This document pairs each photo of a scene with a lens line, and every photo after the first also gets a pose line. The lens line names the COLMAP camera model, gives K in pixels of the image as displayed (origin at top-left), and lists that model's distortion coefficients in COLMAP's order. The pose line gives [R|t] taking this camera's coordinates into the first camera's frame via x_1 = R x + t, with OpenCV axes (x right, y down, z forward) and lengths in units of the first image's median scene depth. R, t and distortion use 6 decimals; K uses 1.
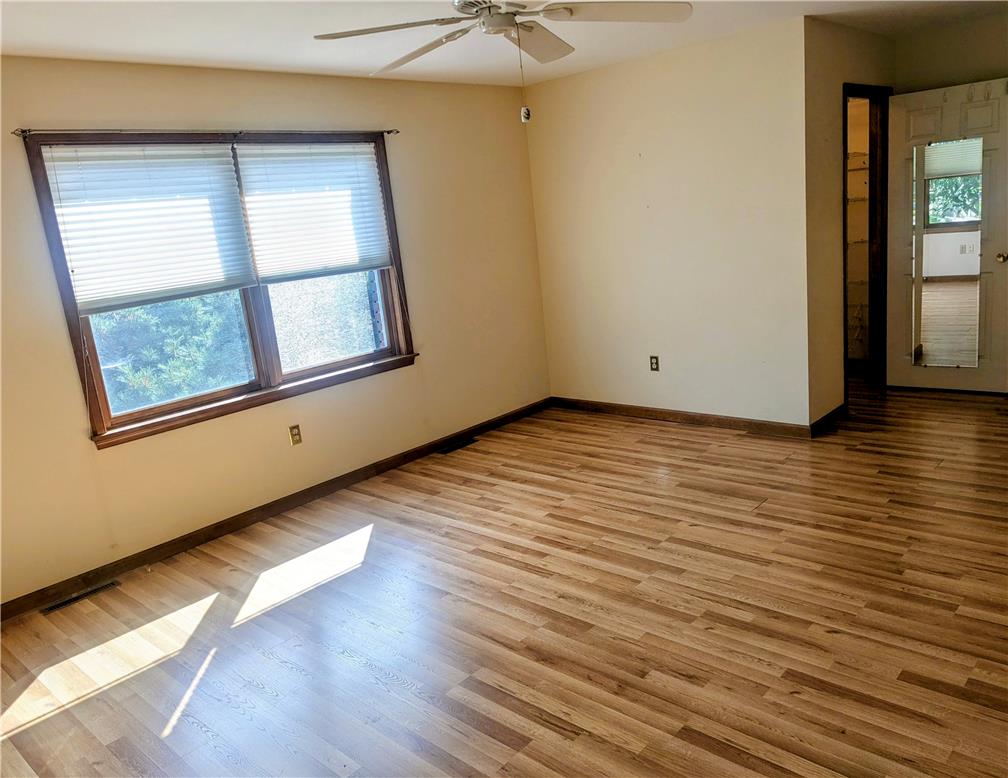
lens RADIAL K [[775.9, 0, 504.0], [0, 775.9, 389.0], [0, 0, 1]] dist [0.041150, -0.006423]
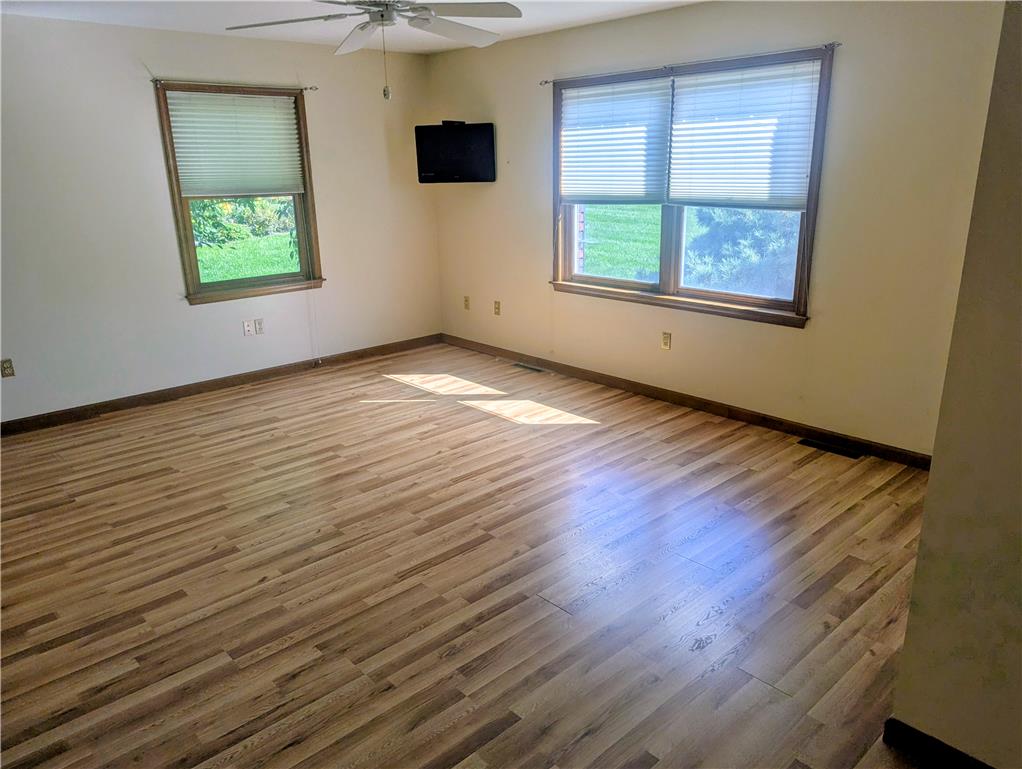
lens RADIAL K [[744.4, 0, 506.8], [0, 744.4, 378.8], [0, 0, 1]] dist [0.089734, -0.093125]
pose [[-0.079903, 0.382555, -0.920471, 0.902558], [-0.196899, 0.899172, 0.390795, -0.315786], [0.977162, 0.212465, 0.003479, 0.897723]]
